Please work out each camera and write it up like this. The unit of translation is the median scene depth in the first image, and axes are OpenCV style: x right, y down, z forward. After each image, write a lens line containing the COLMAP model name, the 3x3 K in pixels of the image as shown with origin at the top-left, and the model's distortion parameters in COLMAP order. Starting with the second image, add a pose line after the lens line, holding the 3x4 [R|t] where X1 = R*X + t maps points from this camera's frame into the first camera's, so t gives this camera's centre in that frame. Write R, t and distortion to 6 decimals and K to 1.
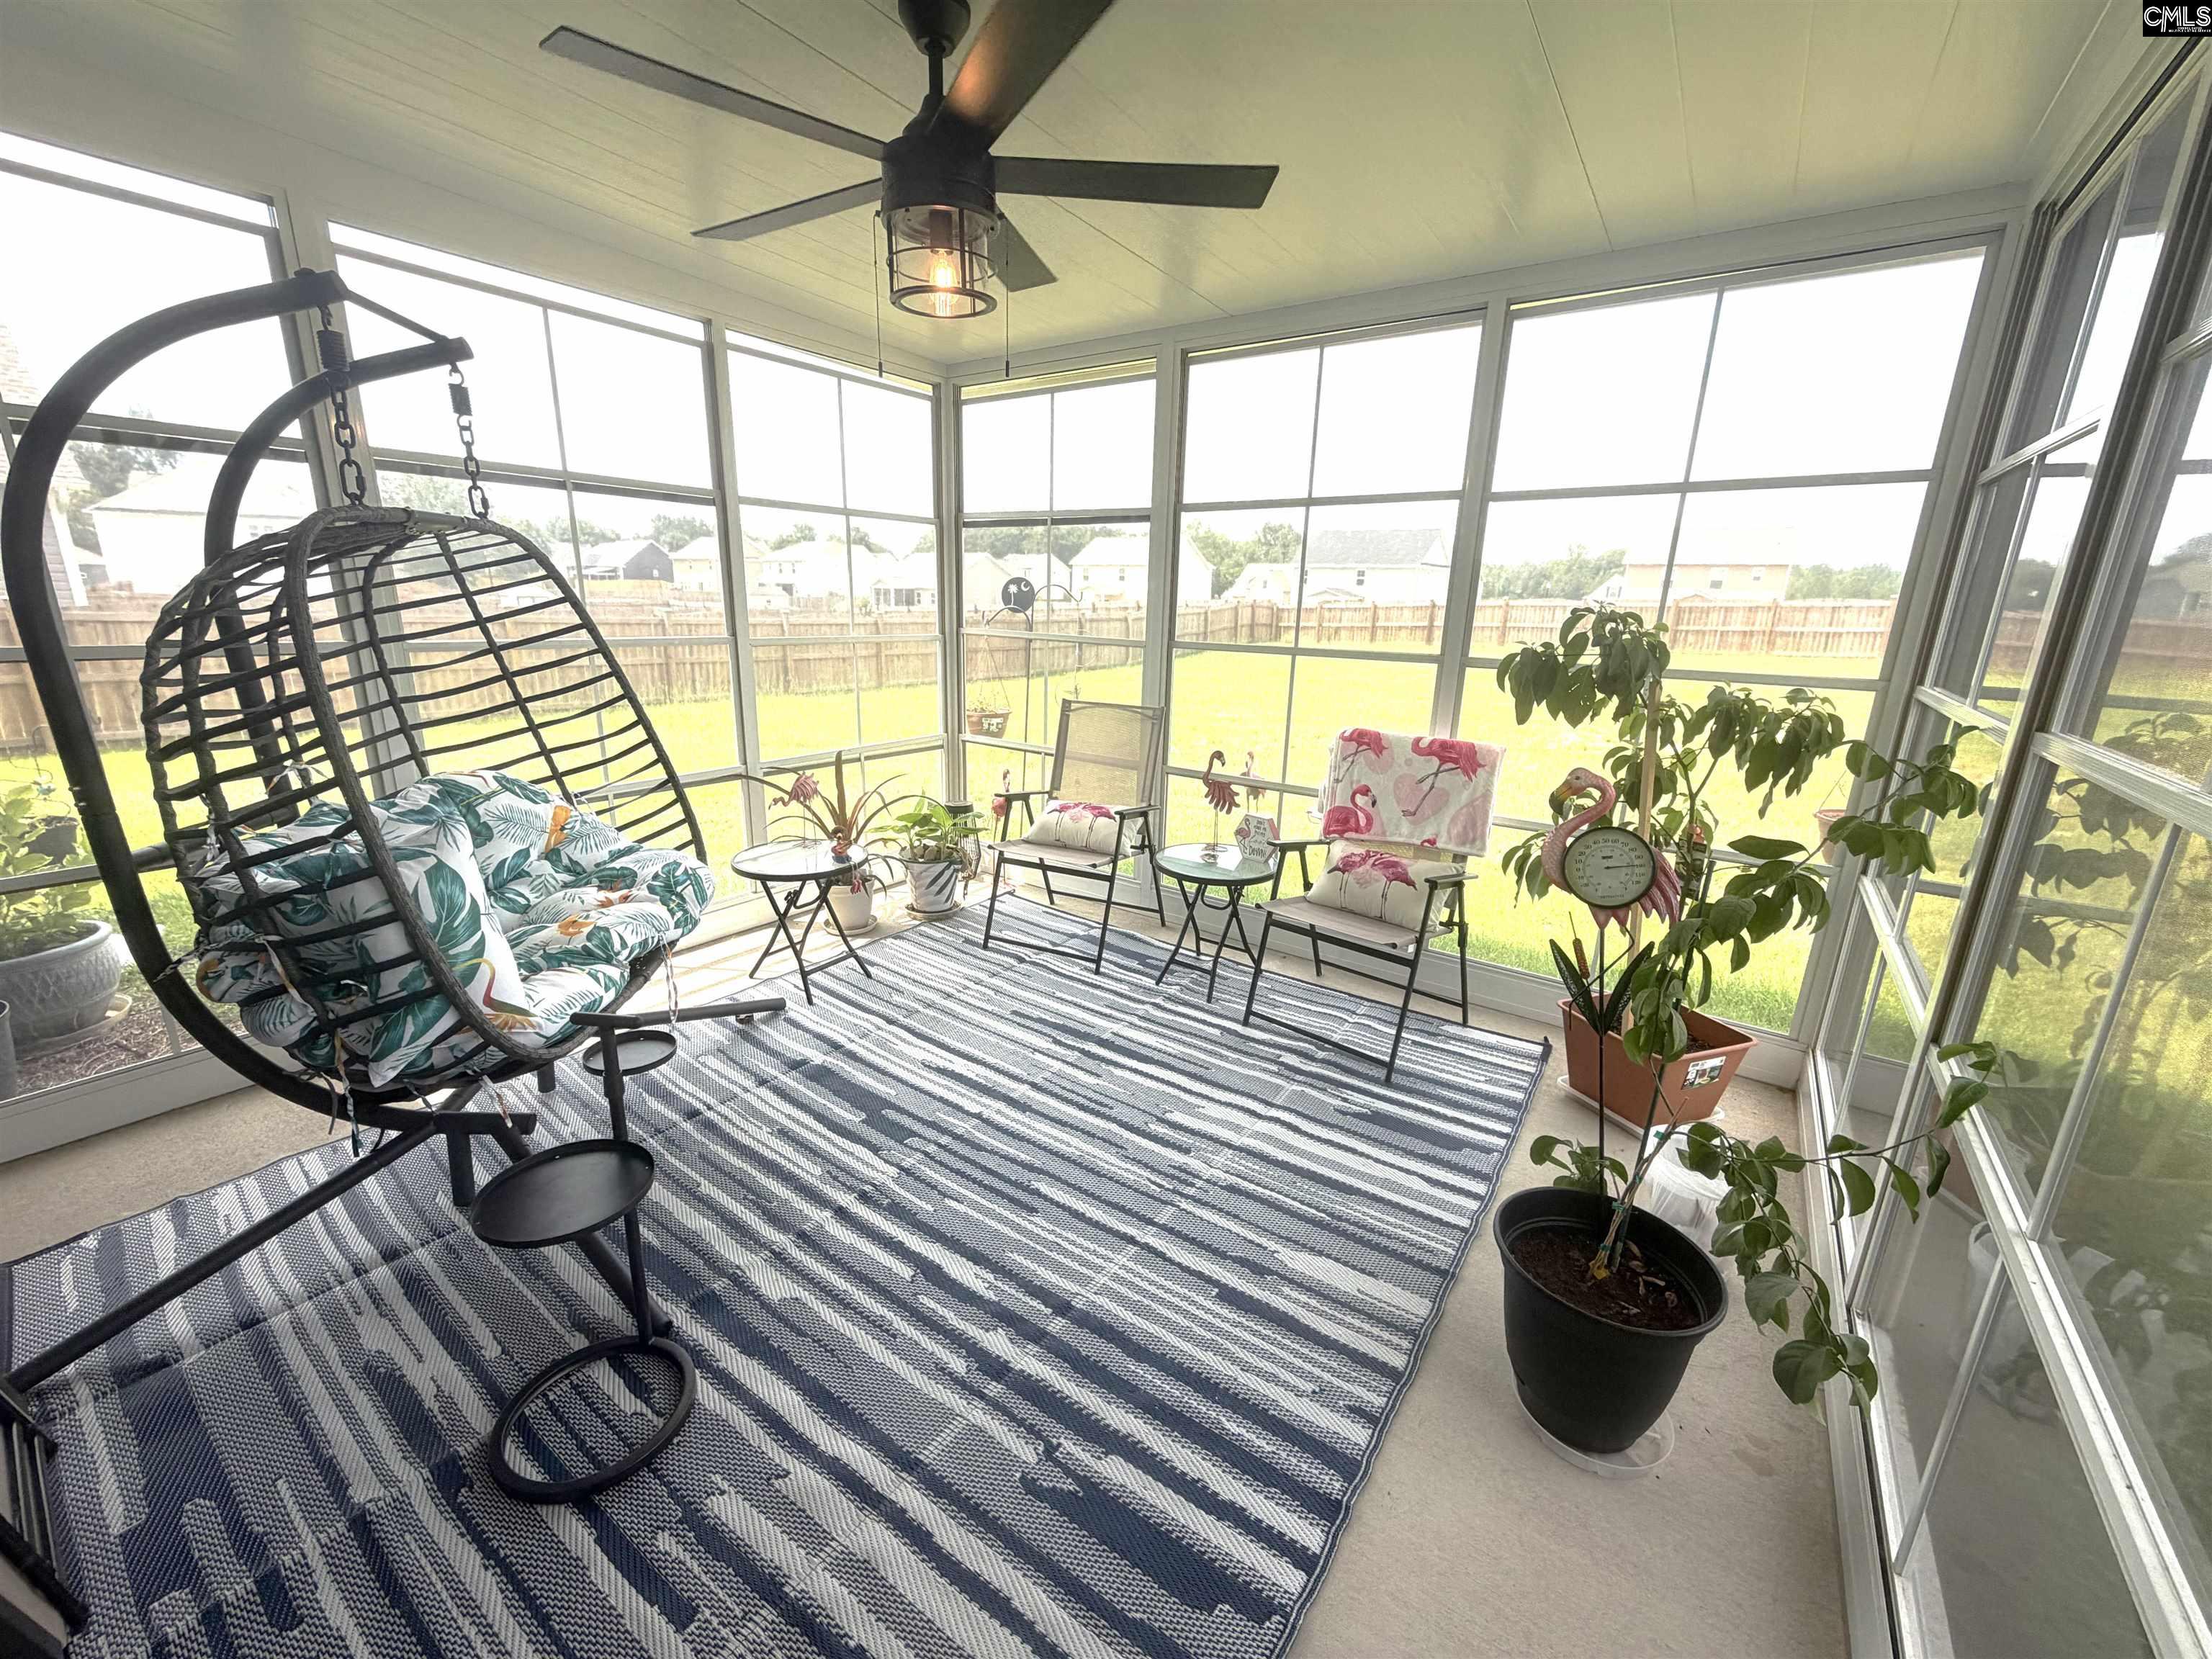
lens RADIAL K [[880.5, 0, 1106.0], [0, 880.5, 829.5], [0, 0, 1]] dist [-0.000641, -0.000068]
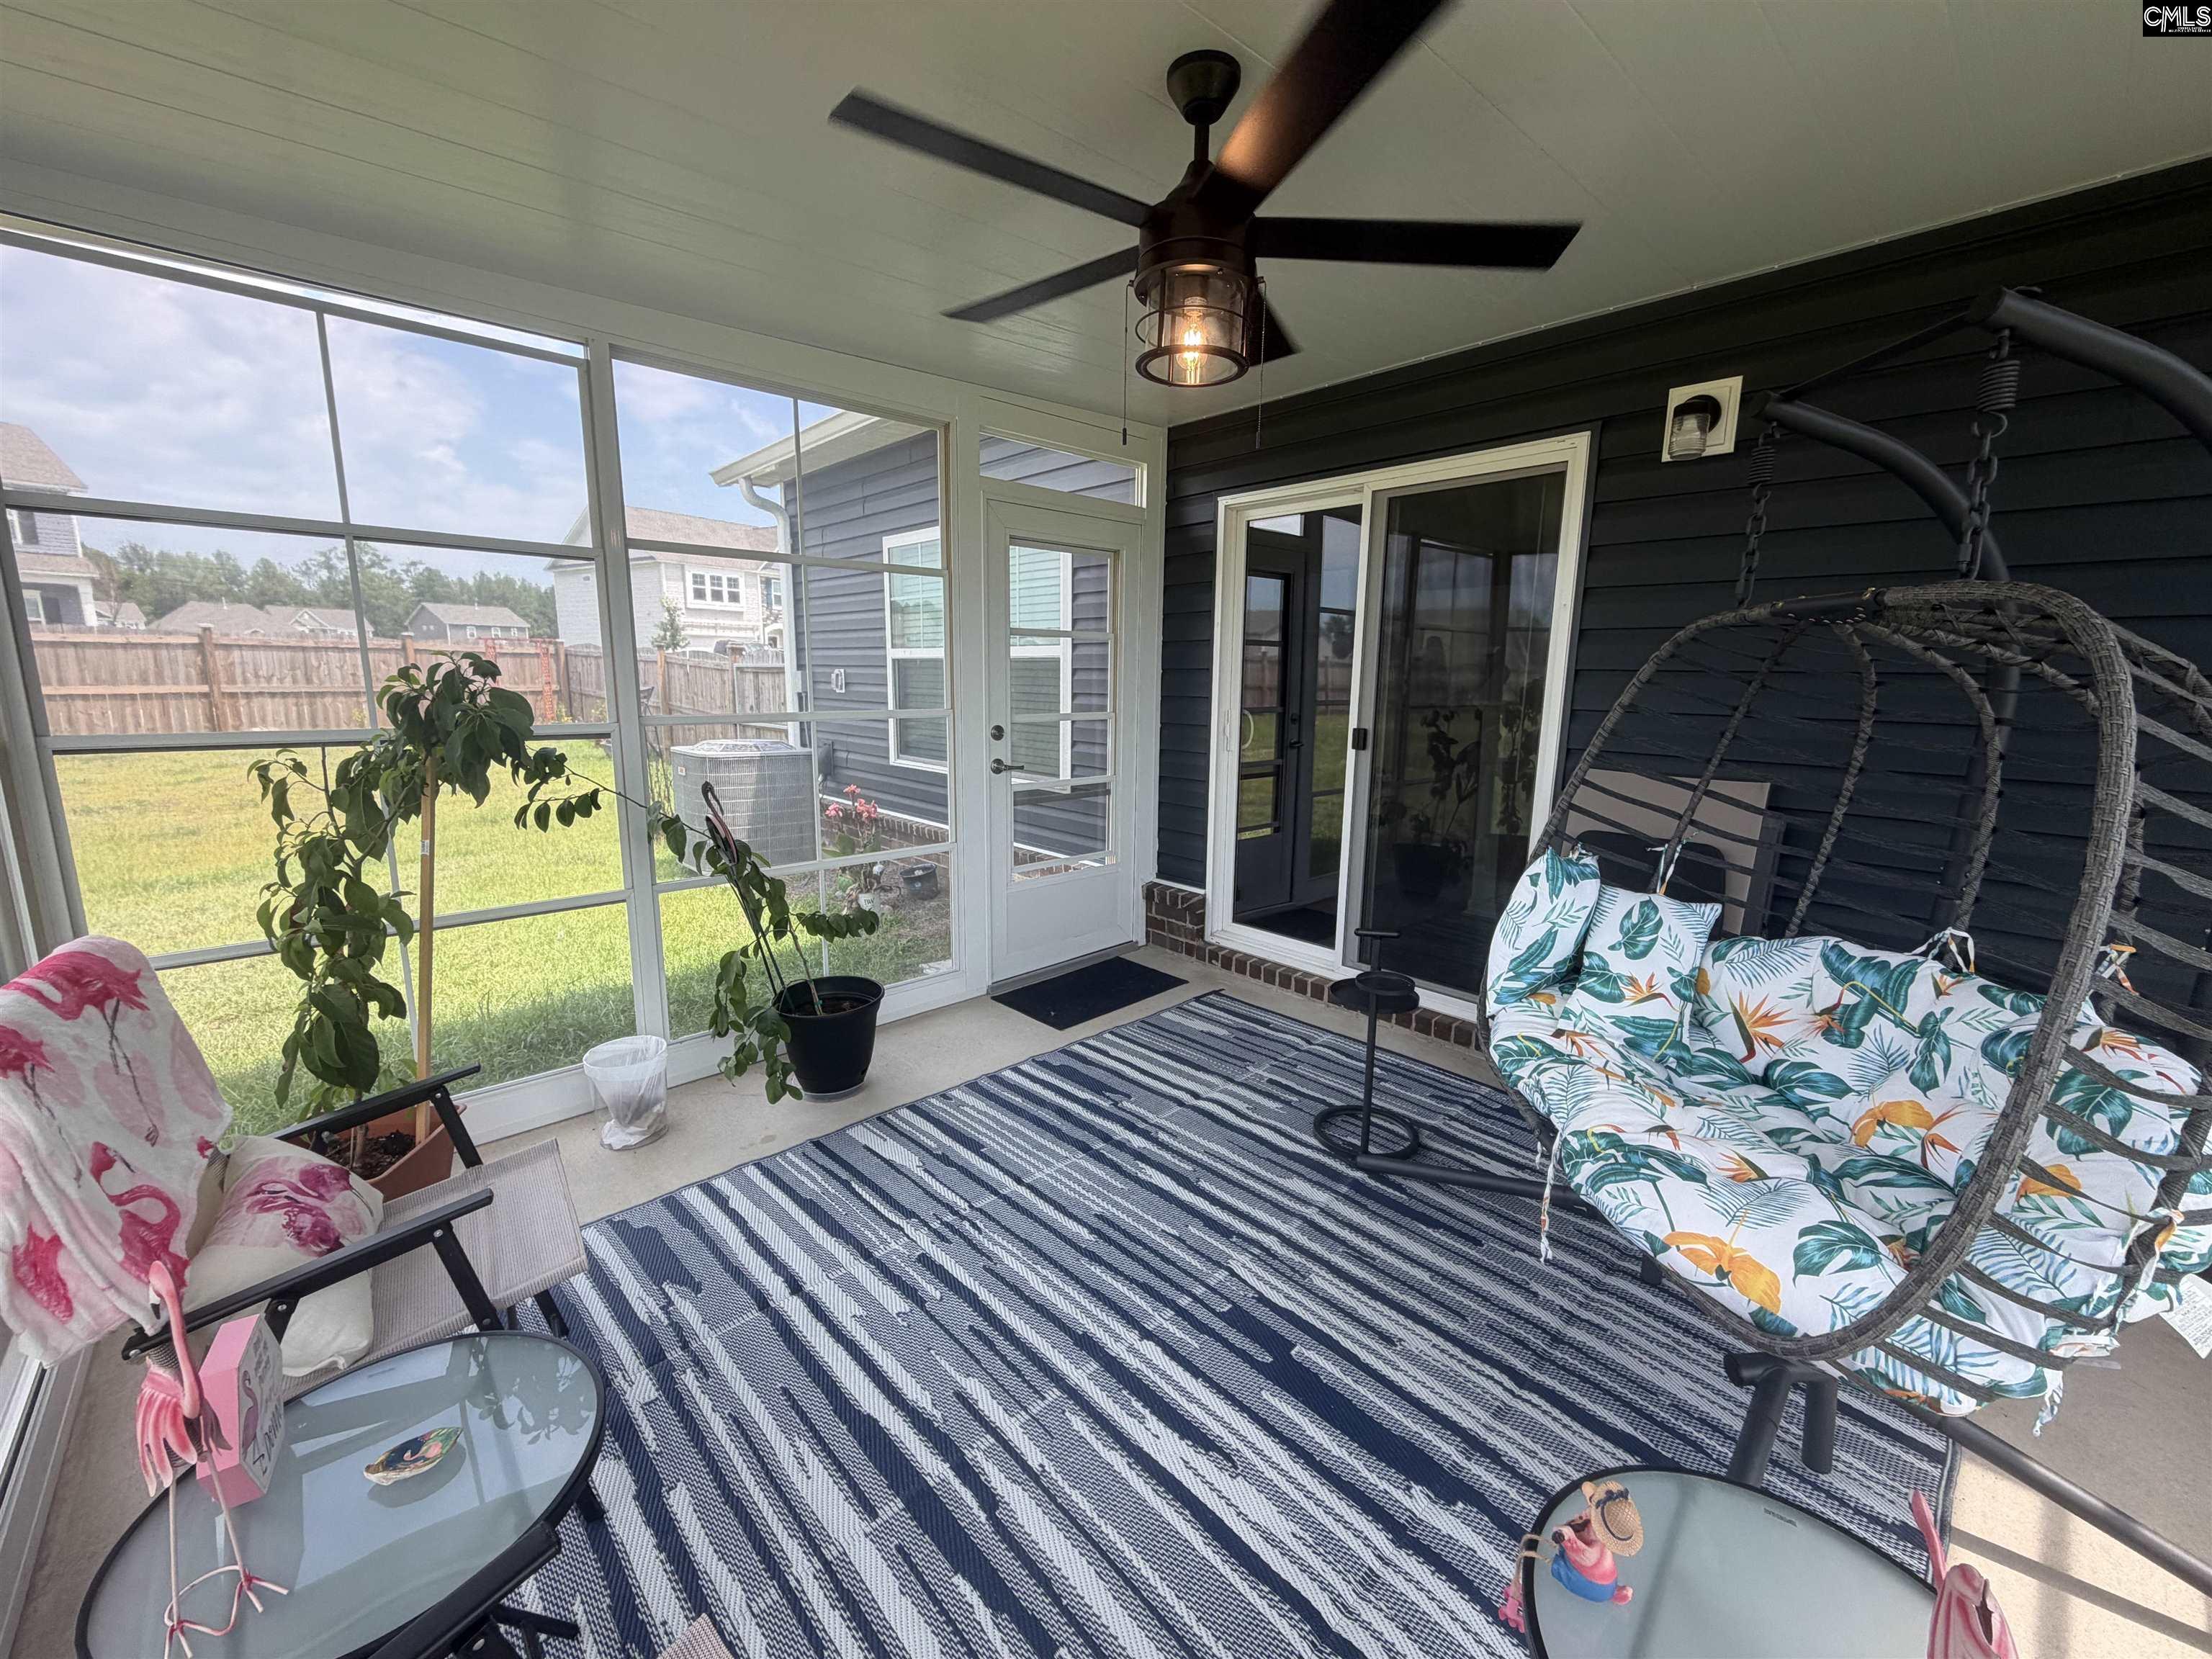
lens RADIAL K [[880.5, 0, 1106.0], [0, 880.5, 829.5], [0, 0, 1]] dist [-0.000641, -0.000068]
pose [[-0.977909, -0.073888, 0.195536, -0.256511], [0.015983, 0.906272, 0.422392, -0.448828], [-0.208418, 0.416186, -0.885071, 1.677175]]
